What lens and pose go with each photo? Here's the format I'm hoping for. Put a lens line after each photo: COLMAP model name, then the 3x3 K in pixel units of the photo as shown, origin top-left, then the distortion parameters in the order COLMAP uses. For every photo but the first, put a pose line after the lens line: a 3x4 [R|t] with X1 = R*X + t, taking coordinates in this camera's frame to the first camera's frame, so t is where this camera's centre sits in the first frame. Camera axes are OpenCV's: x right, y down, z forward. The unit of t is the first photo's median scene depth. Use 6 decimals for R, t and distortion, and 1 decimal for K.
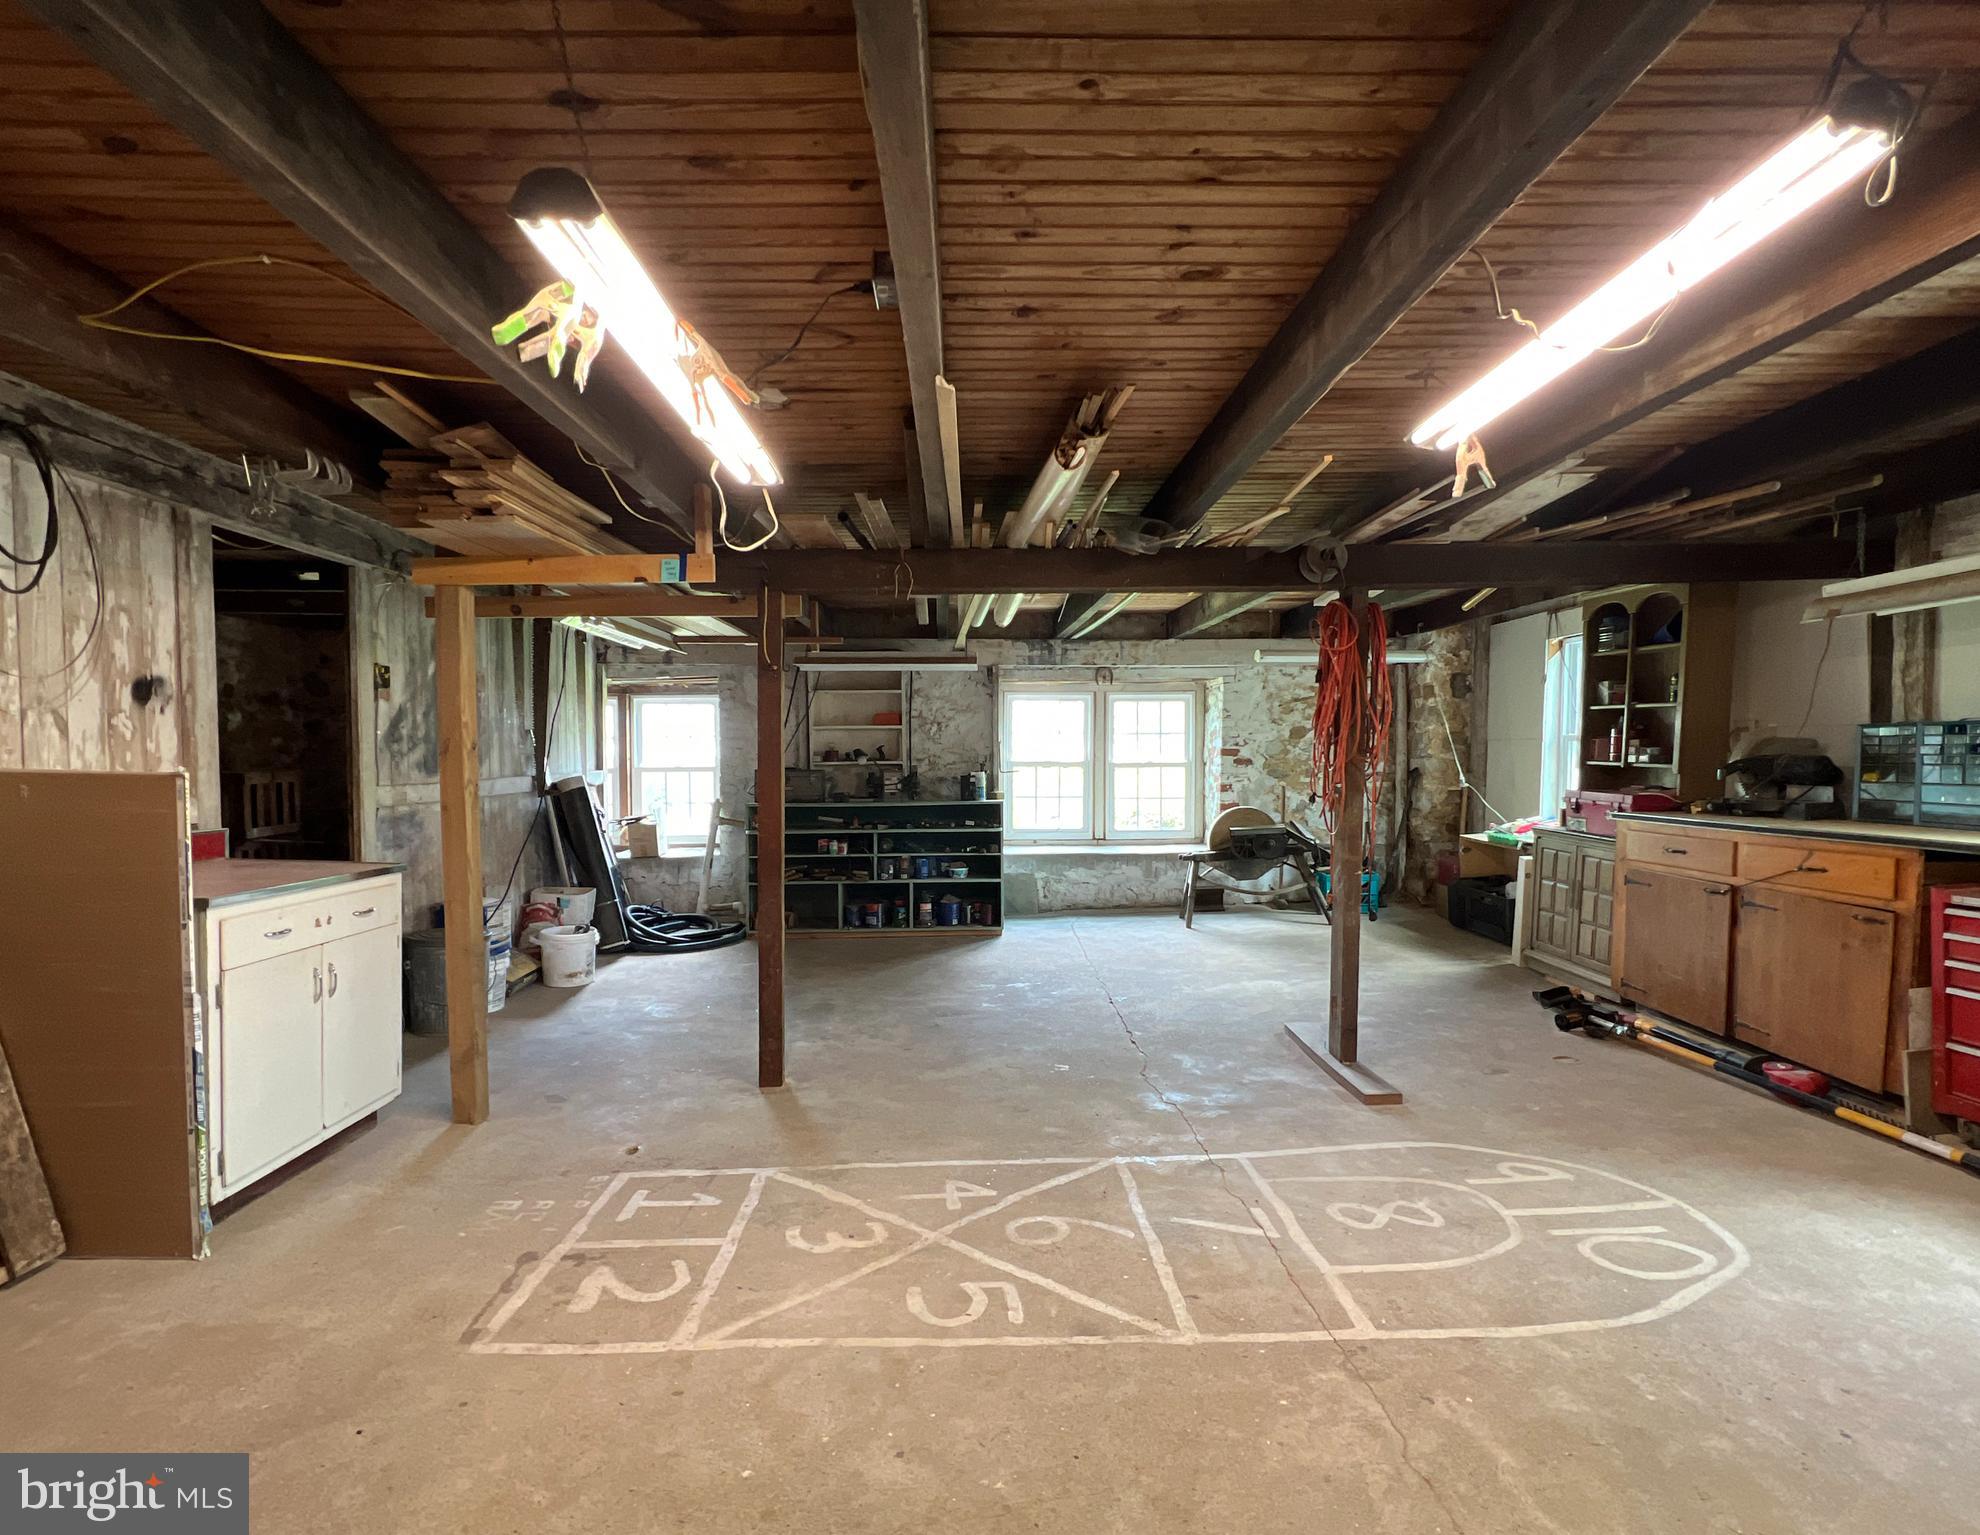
lens RADIAL K [[1050.3, 0, 992.5], [0, 1050.3, 817.1], [0, 0, 1]] dist [-0.002721, -0.000284]
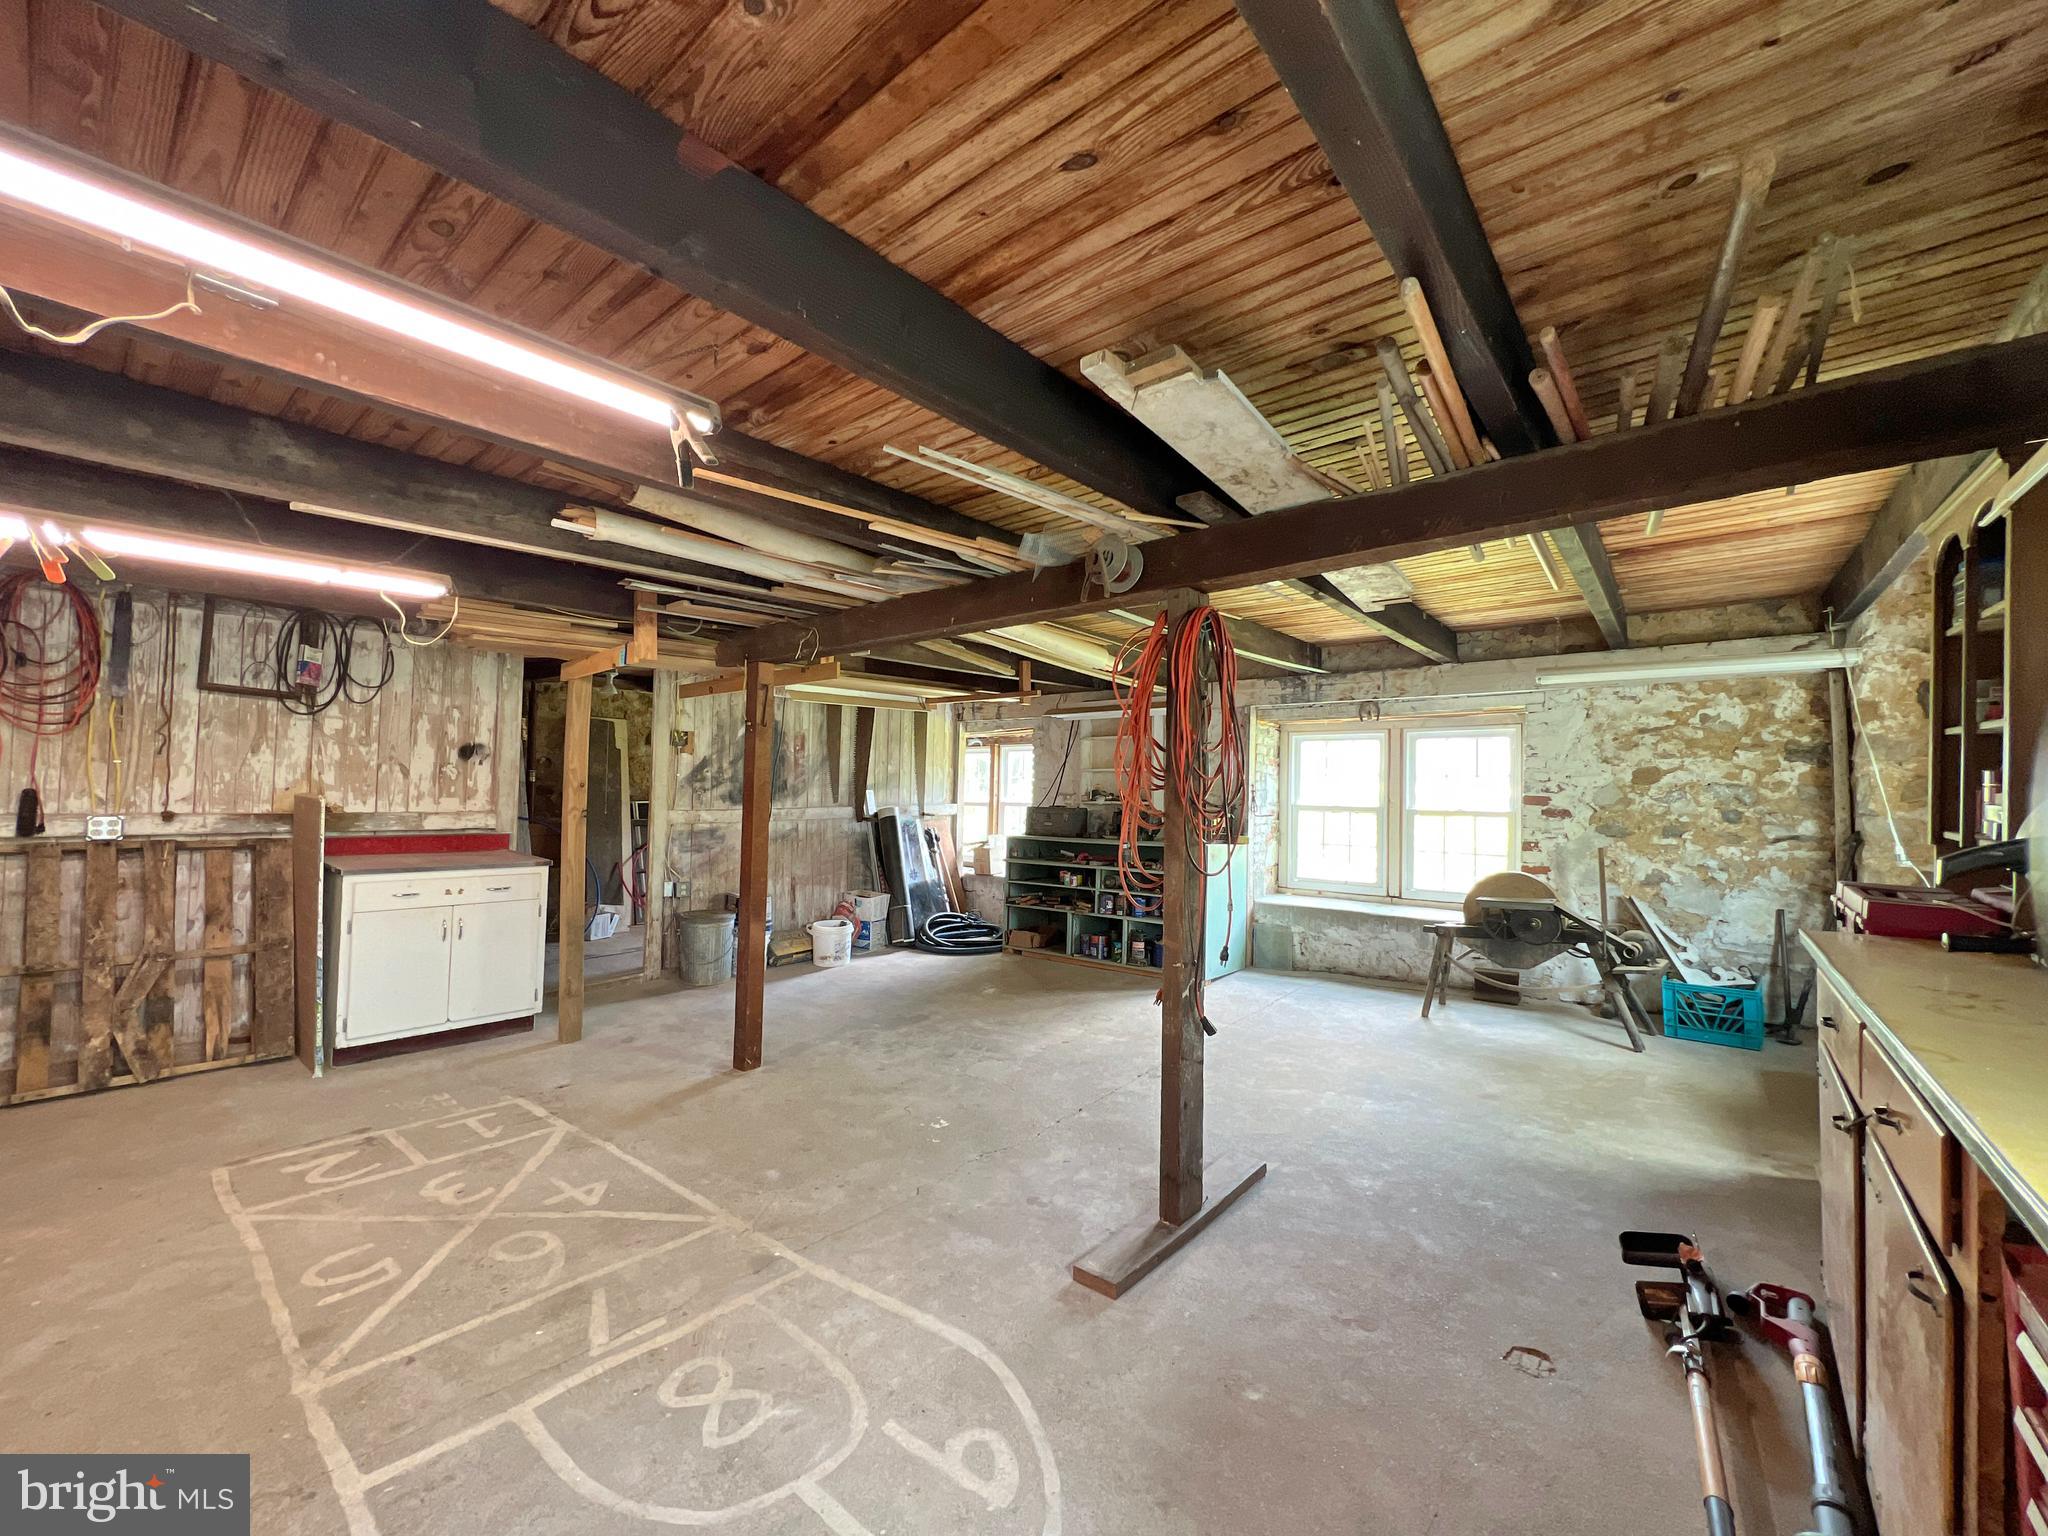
lens RADIAL K [[878.2, 0, 1024.0], [0, 878.2, 768.0], [0, 0, 1]] dist [-0.001056, -0.000094]
pose [[0.718174, -0.003719, -0.695854, 0.711541], [-0.055645, 0.996477, -0.062755, -0.041751], [0.693635, 0.083790, 0.715437, 0.469601]]
